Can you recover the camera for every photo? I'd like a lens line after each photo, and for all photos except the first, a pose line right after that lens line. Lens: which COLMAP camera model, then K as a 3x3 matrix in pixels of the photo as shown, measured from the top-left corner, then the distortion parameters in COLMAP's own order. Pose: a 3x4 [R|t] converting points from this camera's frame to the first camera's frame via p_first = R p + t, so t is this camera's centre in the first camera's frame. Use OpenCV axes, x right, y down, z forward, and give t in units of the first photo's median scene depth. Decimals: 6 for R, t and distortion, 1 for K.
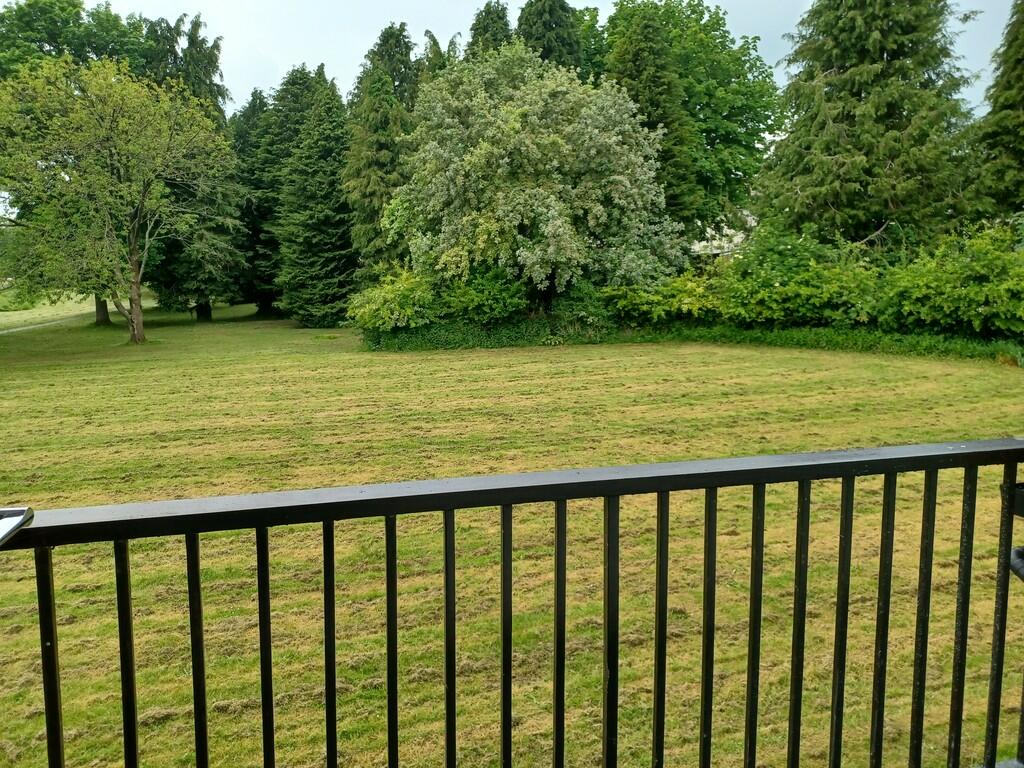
lens RADIAL K [[752.7, 0, 517.2], [0, 752.7, 378.9], [0, 0, 1]] dist [-0.008925, -0.001834]
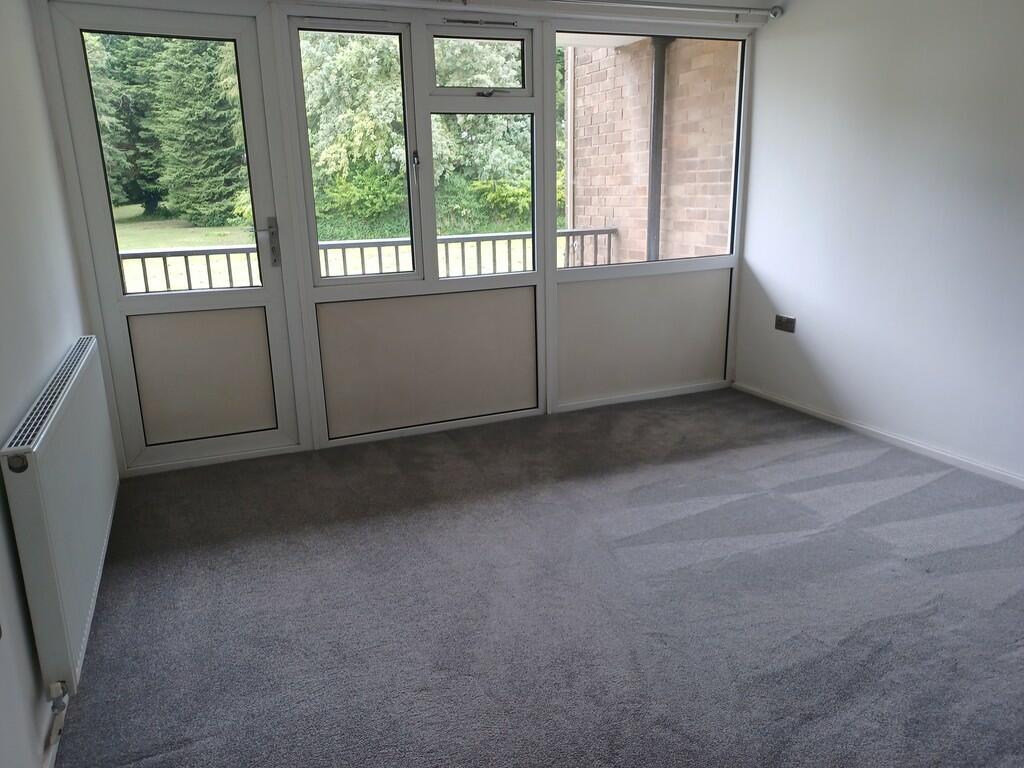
lens RADIAL K [[743.3, 0, 505.9], [0, 743.3, 390.6], [0, 0, 1]] dist [0.000858, -0.005318]
pose [[0.993279, -0.043818, 0.107130, 0.030068], [0.027455, 0.988351, 0.149696, 0.017678], [-0.112441, -0.145749, 0.982911, -0.107618]]
